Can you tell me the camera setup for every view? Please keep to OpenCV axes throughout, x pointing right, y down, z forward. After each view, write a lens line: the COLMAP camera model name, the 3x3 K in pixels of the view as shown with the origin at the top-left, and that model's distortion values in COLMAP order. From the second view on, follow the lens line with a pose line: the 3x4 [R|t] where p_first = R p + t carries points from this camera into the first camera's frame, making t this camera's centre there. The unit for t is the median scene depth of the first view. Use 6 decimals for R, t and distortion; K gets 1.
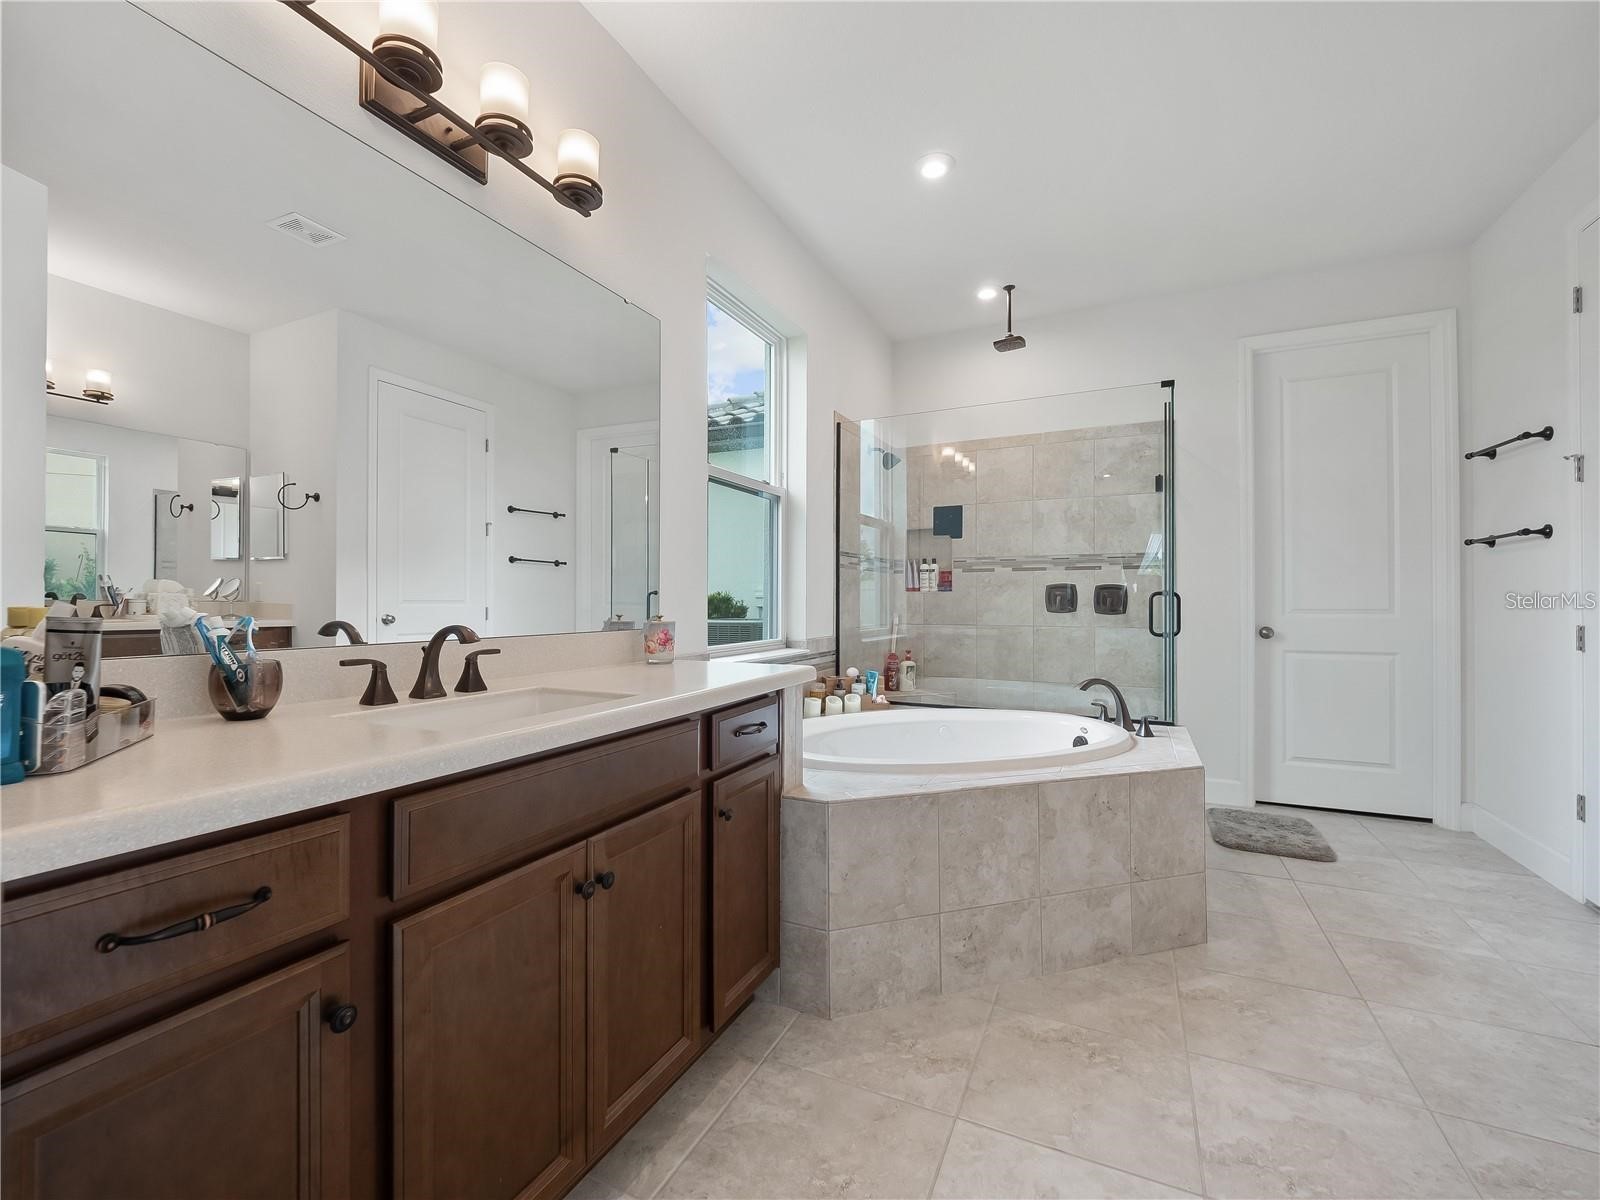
lens RADIAL K [[680.0, 0, 800.0], [0, 680.0, 600.0], [0, 0, 1]] dist [0.001372, 0.000164]
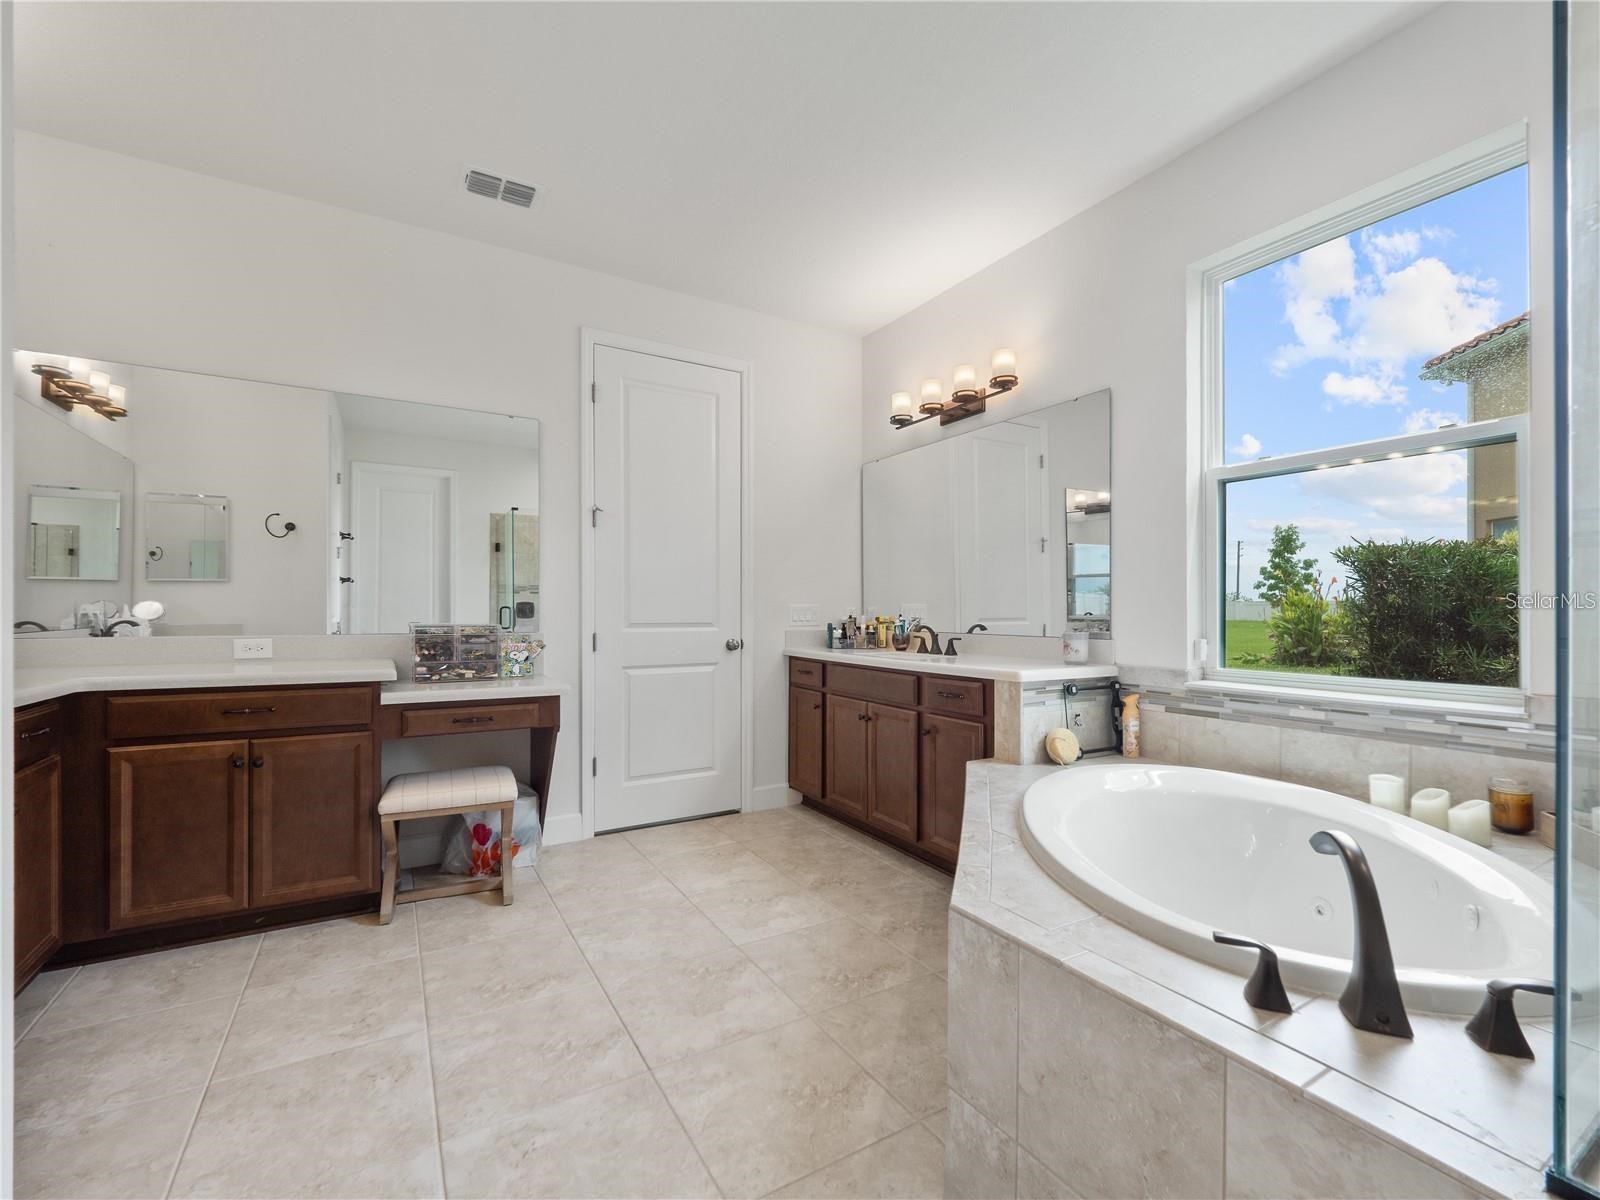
lens RADIAL K [[680.0, 0, 800.0], [0, 680.0, 600.0], [0, 0, 1]] dist [0.001372, 0.000164]
pose [[-0.538332, -0.018536, -0.842529, 1.747765], [-0.008213, 0.999826, -0.016749, -0.010743], [0.842693, -0.002097, -0.538391, 1.812464]]
